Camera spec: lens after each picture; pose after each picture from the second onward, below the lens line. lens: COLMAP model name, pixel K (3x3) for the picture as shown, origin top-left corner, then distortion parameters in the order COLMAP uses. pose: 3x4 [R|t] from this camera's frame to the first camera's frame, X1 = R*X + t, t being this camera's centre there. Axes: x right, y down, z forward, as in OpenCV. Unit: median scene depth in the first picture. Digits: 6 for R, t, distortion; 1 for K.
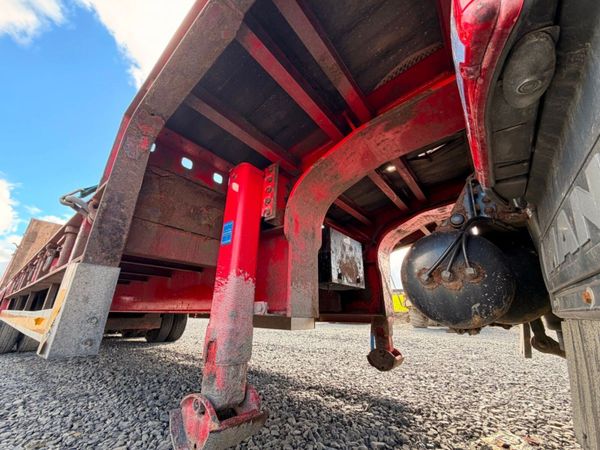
lens RADIAL K [[237.4, 0, 299.7], [0, 237.4, 225.6], [0, 0, 1]] dist [-0.003283, 0.001616]
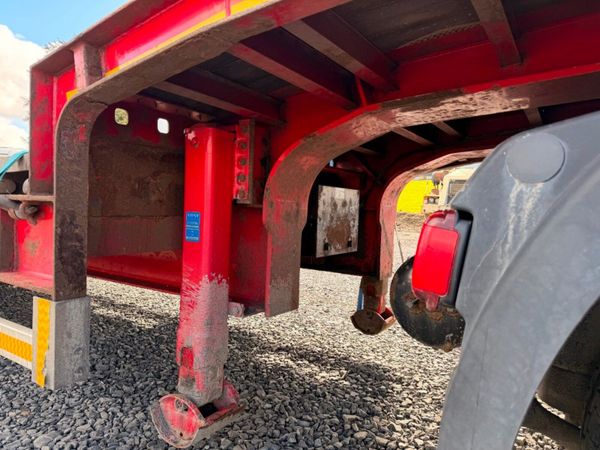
lens RADIAL K [[417.1, 0, 296.7], [0, 417.1, 223.2], [0, 0, 1]] dist [0.051142, -0.058910]
pose [[0.995026, 0.022831, 0.096968, -0.072635], [-0.058451, 0.922024, 0.382694, -0.429742], [-0.080670, -0.386458, 0.918772, -0.259133]]
